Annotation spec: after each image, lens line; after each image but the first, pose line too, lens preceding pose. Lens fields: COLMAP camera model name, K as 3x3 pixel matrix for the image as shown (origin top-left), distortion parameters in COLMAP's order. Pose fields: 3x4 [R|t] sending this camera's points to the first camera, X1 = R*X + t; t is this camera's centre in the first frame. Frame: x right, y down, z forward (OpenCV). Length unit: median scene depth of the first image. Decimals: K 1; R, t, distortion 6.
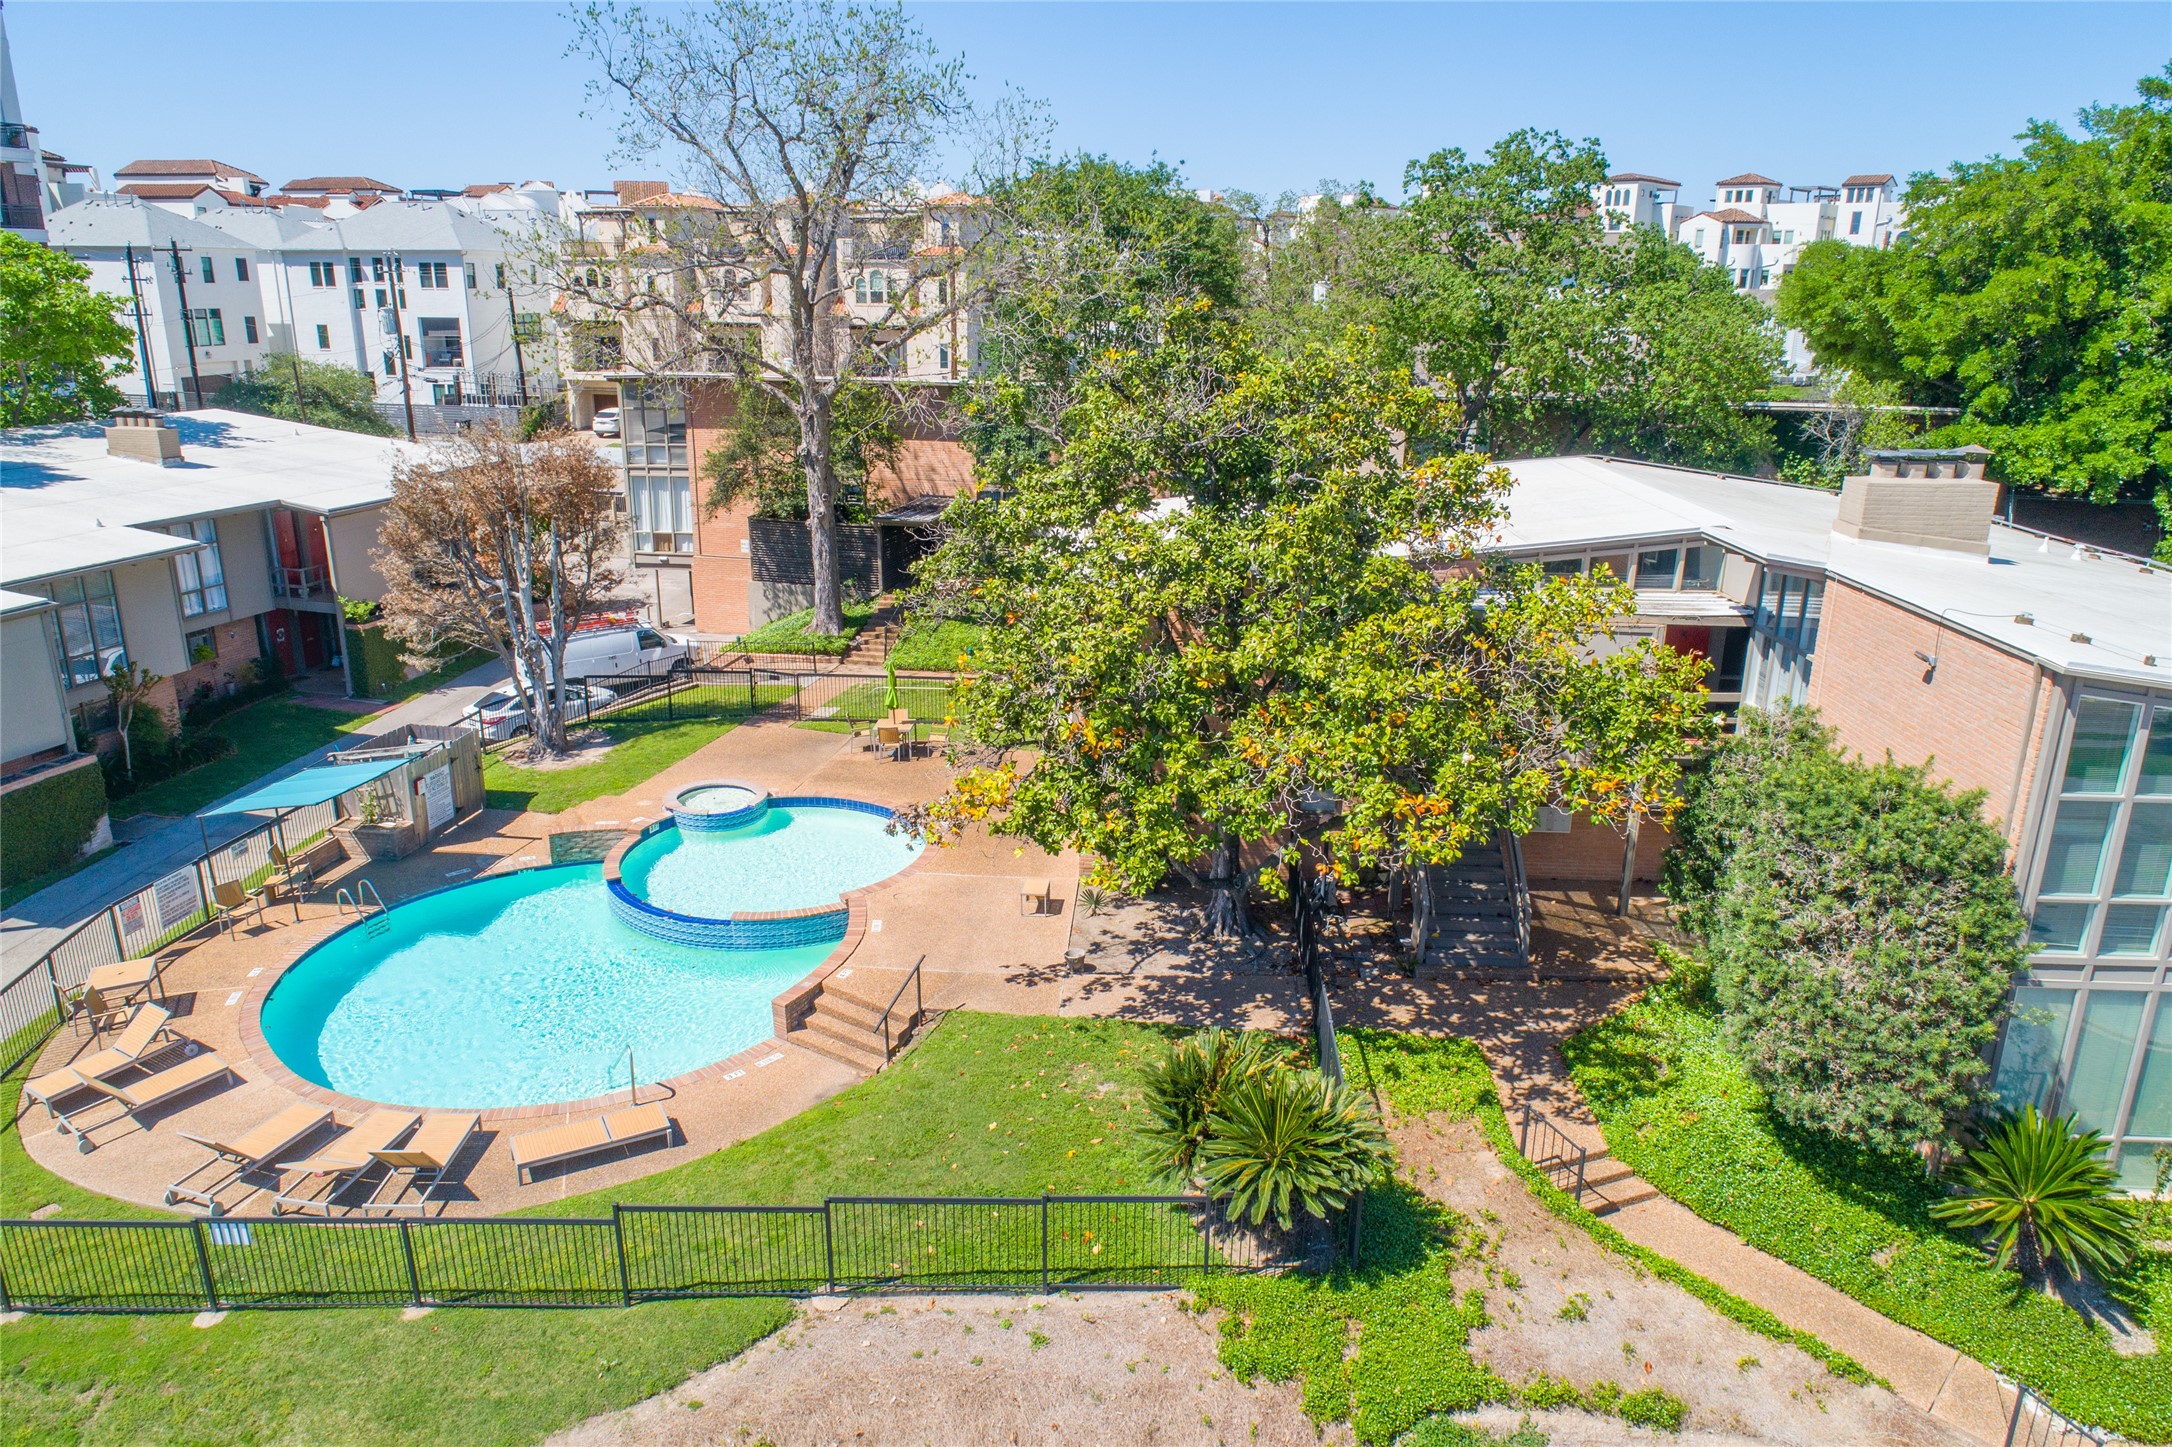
lens RADIAL K [[1460.6, 0, 1087.5], [0, 1460.6, 727.3], [0, 0, 1]] dist [0.000038, 0.003063]
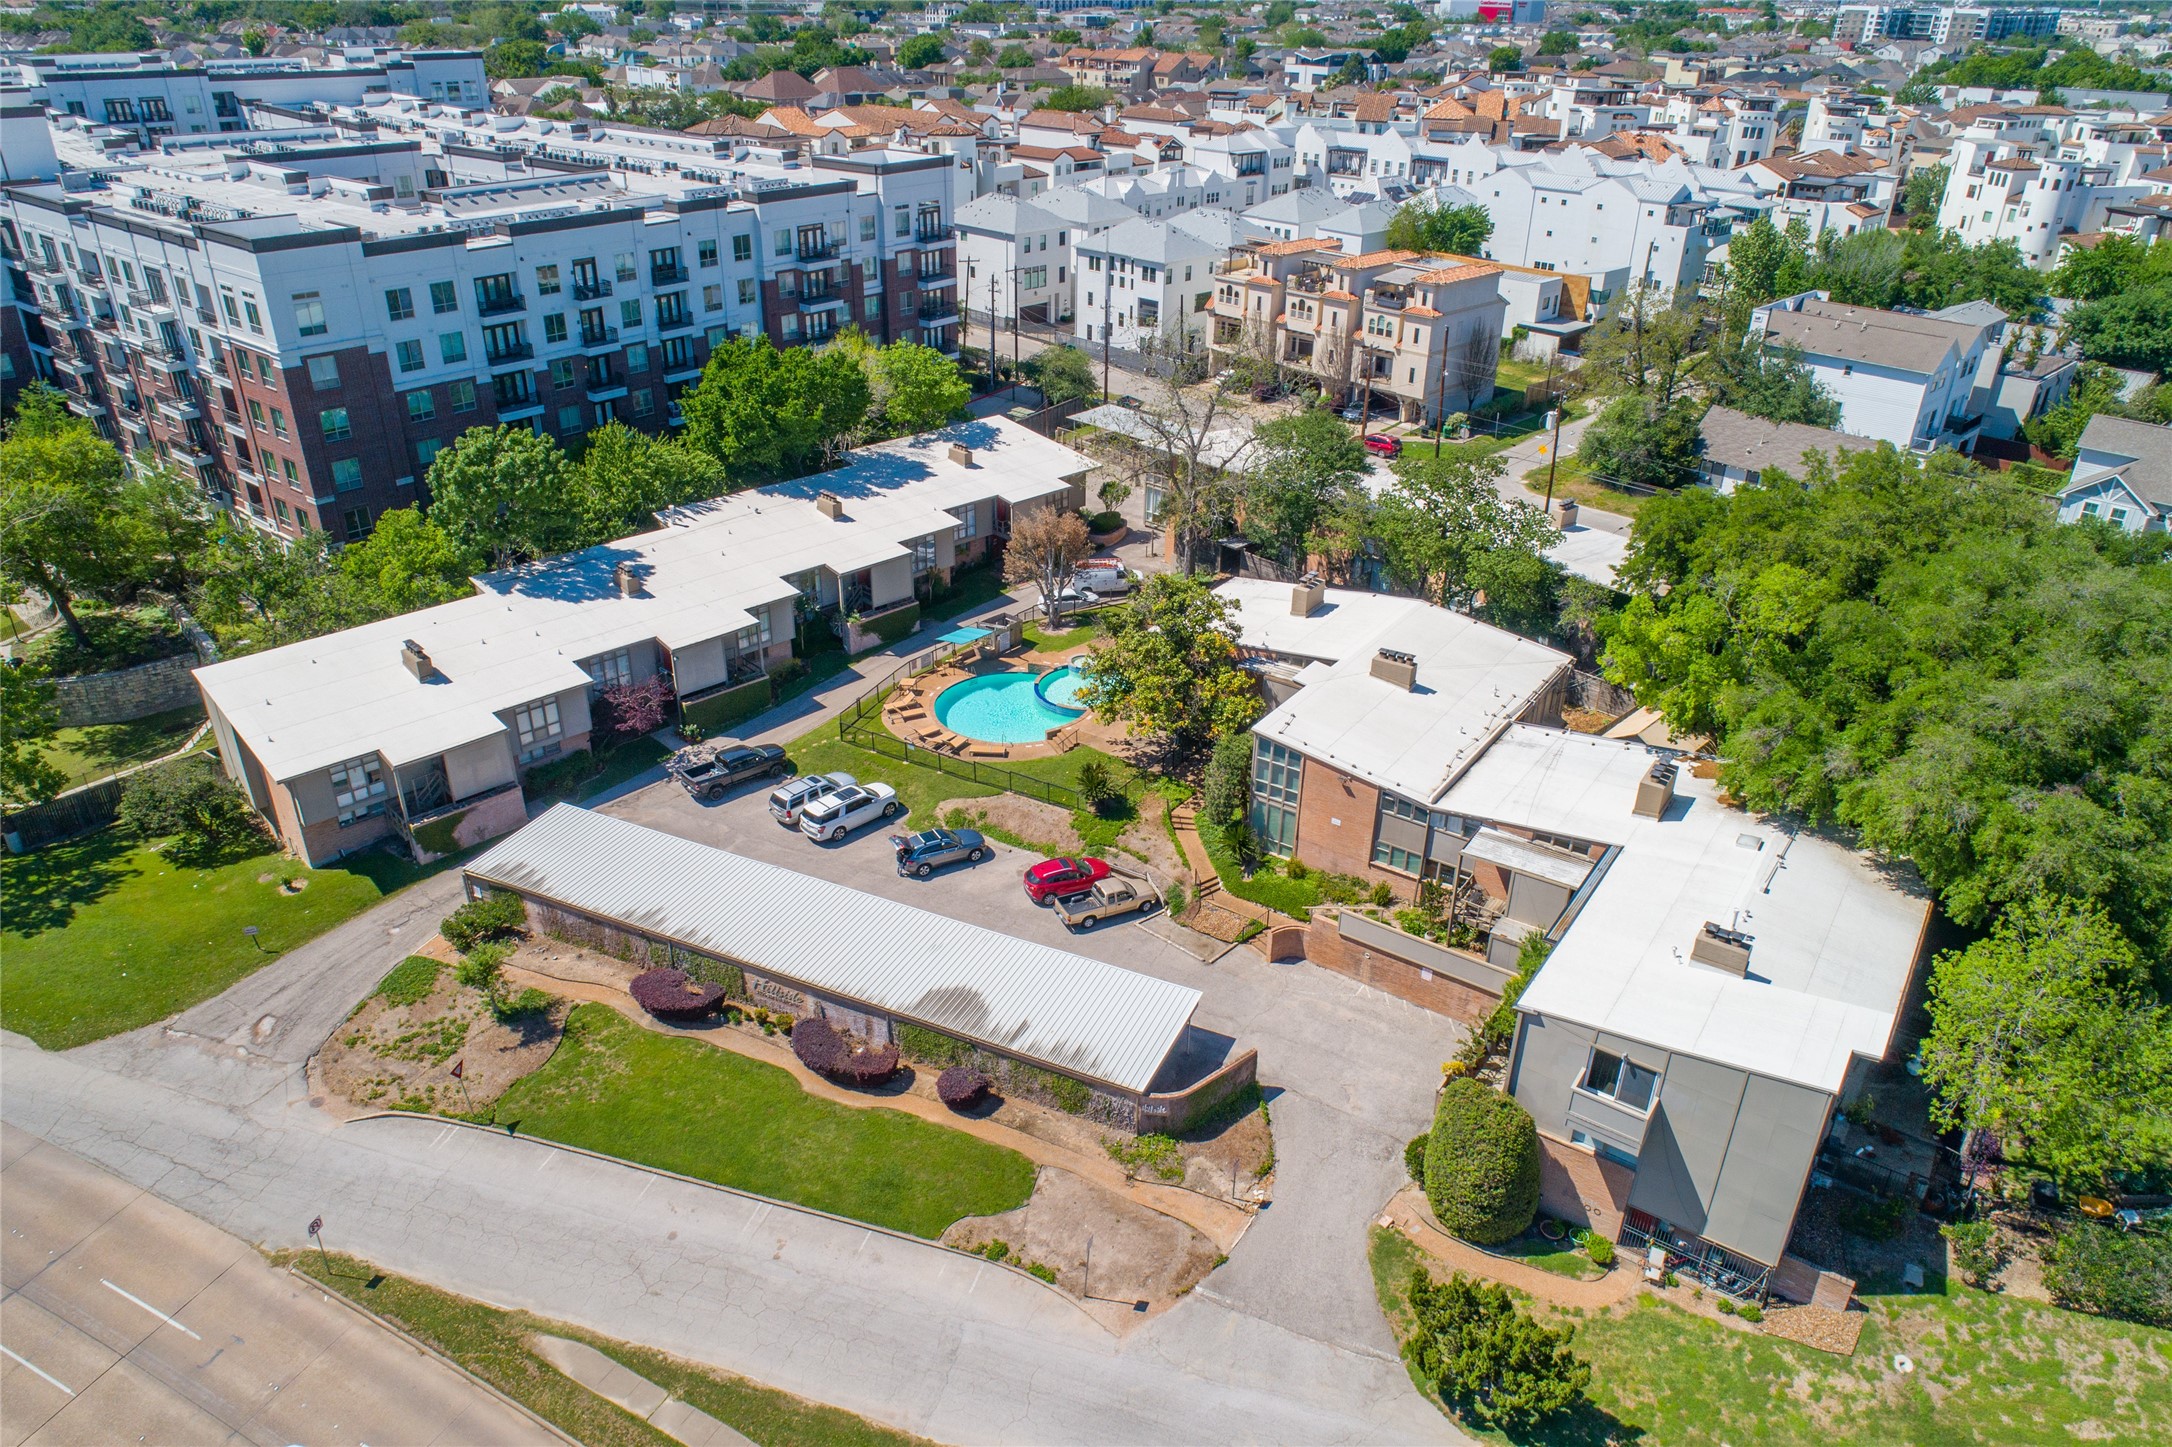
lens RADIAL K [[1460.6, 0, 1084.7], [0, 1460.6, 725.2], [0, 0, 1]] dist [0.000038, 0.003063]
pose [[0.849603, 0.248677, -0.465117, 0.981407], [-0.162928, 0.962482, 0.216984, -0.399161], [0.501626, -0.108569, 0.858245, -1.315298]]
